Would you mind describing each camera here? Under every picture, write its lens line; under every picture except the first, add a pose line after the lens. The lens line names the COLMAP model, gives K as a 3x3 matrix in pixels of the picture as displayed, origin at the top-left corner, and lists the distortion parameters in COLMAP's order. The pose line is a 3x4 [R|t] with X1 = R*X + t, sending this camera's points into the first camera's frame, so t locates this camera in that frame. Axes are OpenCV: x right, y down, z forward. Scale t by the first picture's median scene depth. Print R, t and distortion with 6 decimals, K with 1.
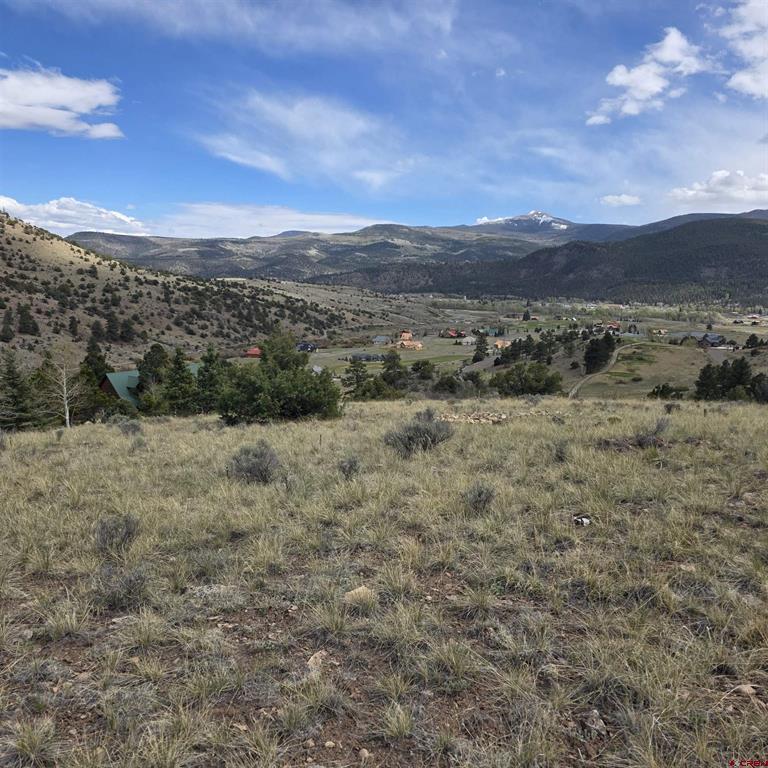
lens RADIAL K [[655.9, 0, 379.5], [0, 655.9, 405.2], [0, 0, 1]] dist [0.095372, -0.133033]
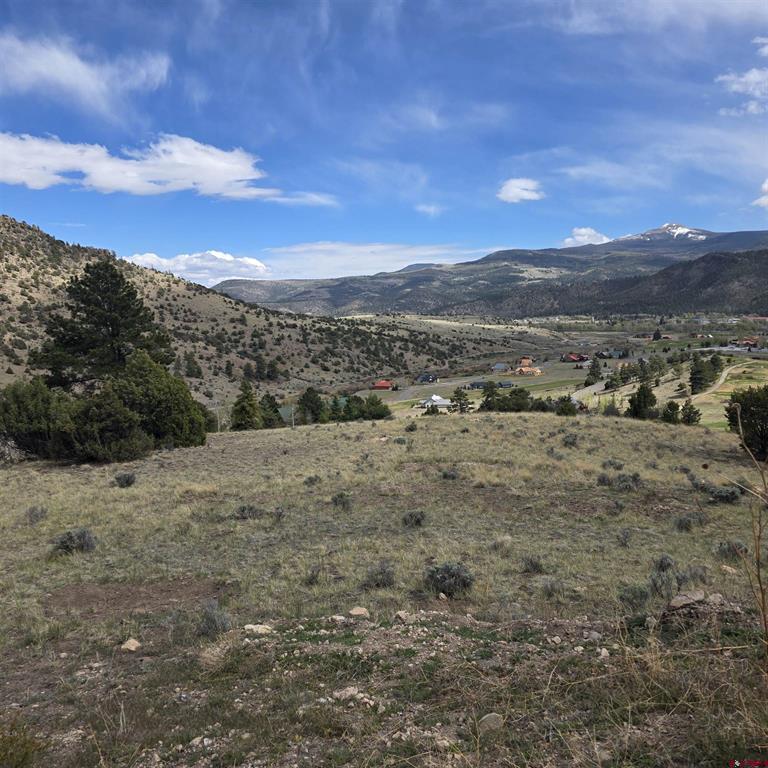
lens RADIAL K [[696.7, 0, 384.0], [0, 696.7, 384.0], [0, 0, 1]] dist [0.100377, -0.082741]
pose [[0.981822, -0.038483, -0.185860, 0.025012], [0.024996, 0.996917, -0.074372, 0.004472], [0.188149, 0.068374, 0.979758, -0.114162]]
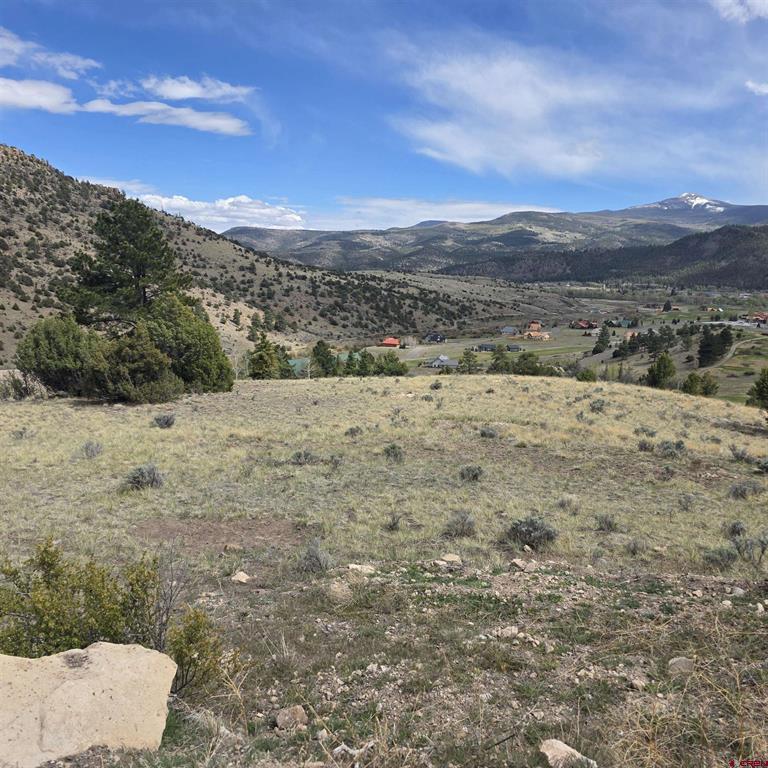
lens RADIAL K [[697.2, 0, 392.6], [0, 697.2, 383.8], [0, 0, 1]] dist [0.103715, -0.103713]
pose [[0.983326, 0.024523, -0.180189, 0.021872], [-0.027465, 0.999527, -0.013847, 0.004703], [0.179764, 0.018565, 0.983535, -0.114798]]
